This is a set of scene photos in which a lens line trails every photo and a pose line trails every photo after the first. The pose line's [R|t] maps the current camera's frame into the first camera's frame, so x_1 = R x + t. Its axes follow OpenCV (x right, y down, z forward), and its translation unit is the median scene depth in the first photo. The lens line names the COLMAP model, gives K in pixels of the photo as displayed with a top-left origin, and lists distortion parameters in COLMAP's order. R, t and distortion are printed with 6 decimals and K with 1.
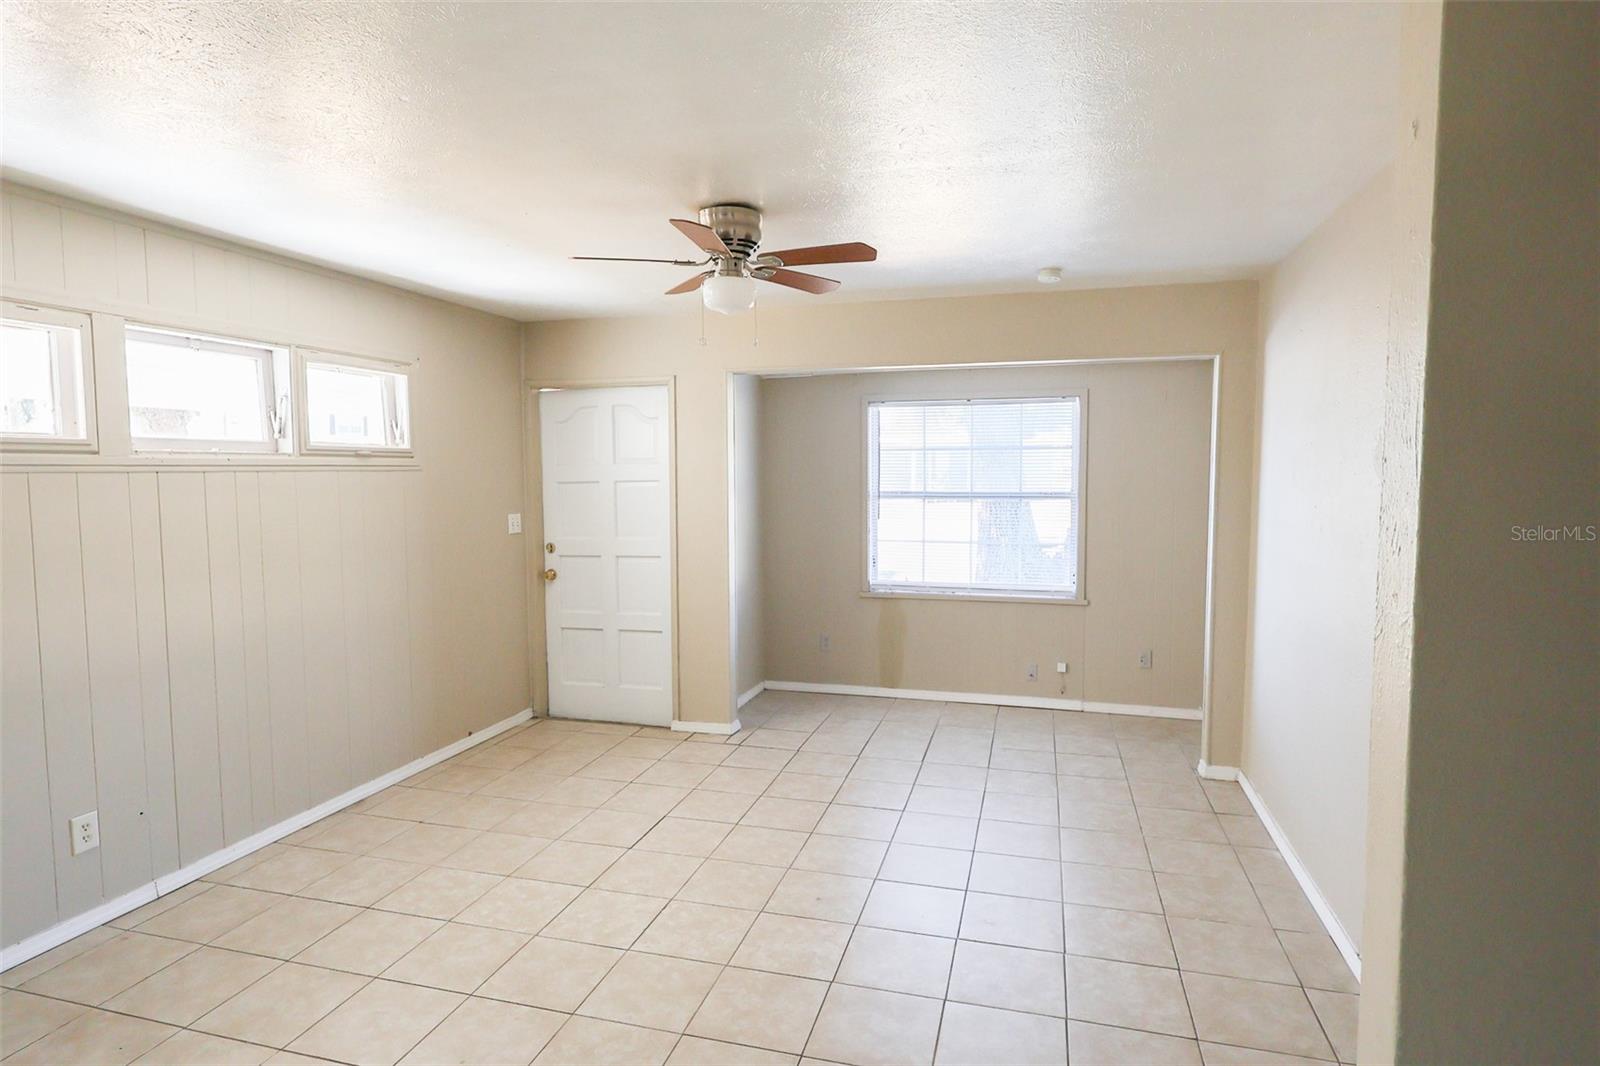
lens RADIAL K [[862.7, 0, 798.8], [0, 862.7, 530.4], [0, 0, 1]] dist [0.006992, 0.000947]
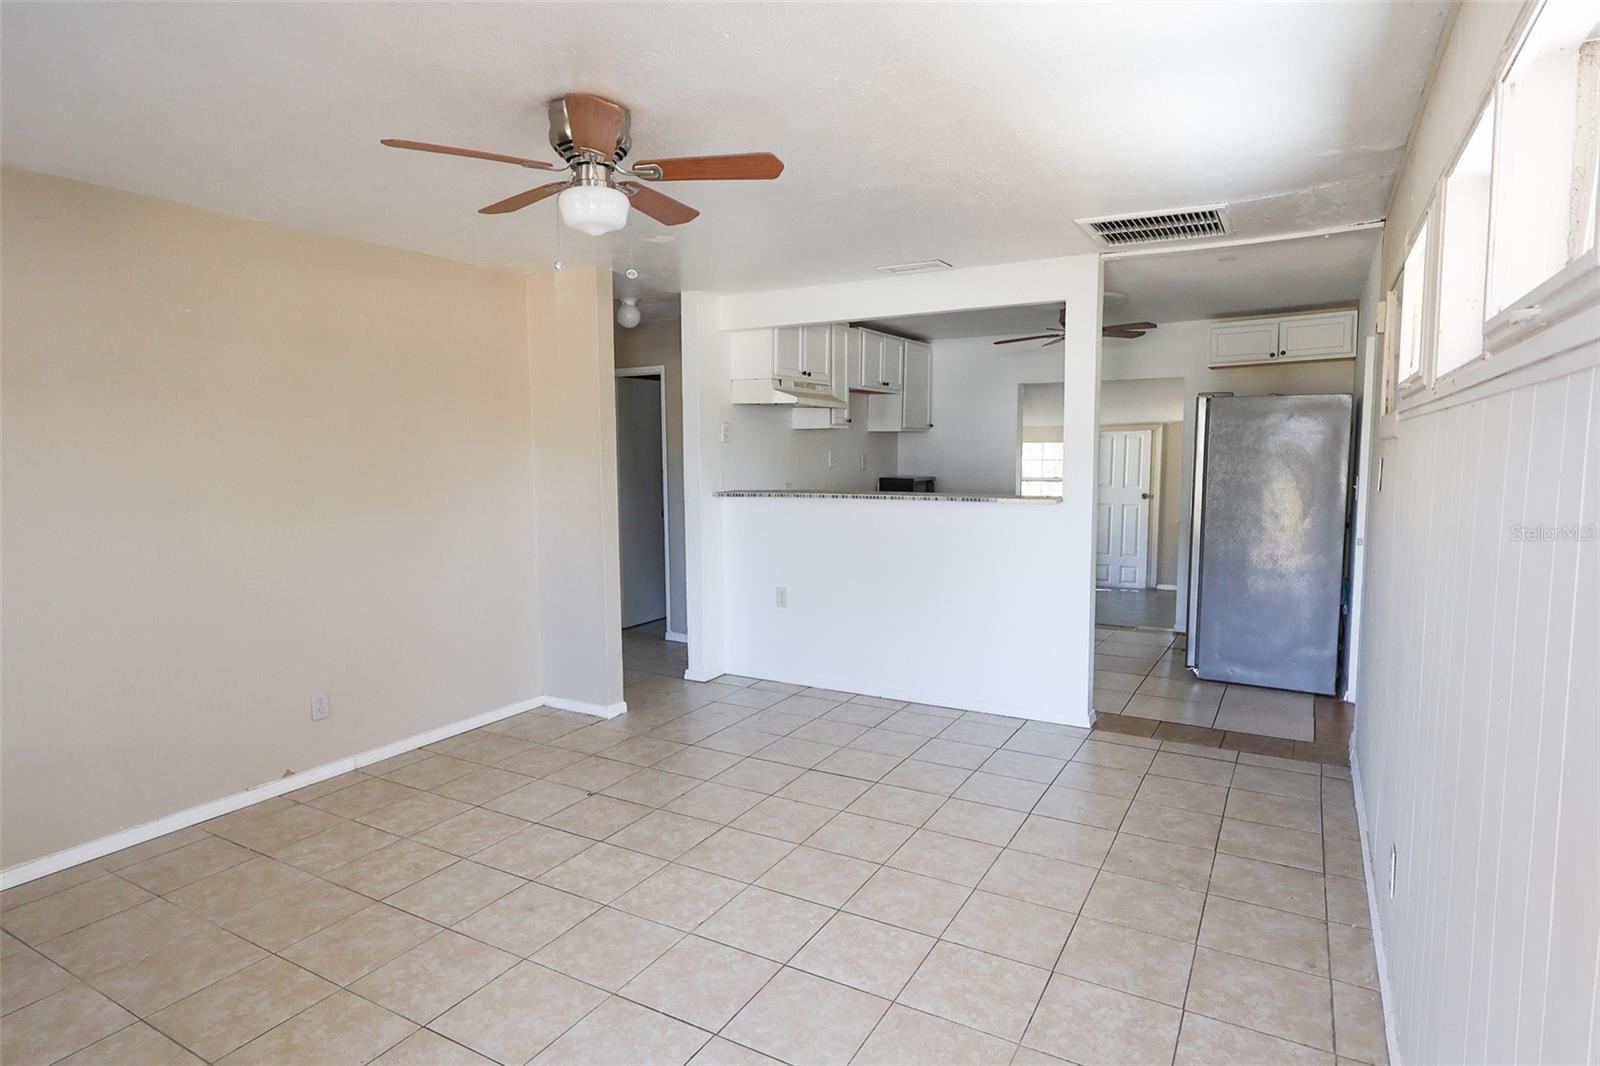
lens RADIAL K [[862.7, 0, 796.0], [0, 862.7, 529.7], [0, 0, 1]] dist [0.006992, 0.000947]
pose [[-0.969183, -0.006085, 0.246266, -0.497524], [0.033145, 0.987384, 0.154839, -0.101286], [-0.244101, 0.158229, -0.956754, 1.886248]]
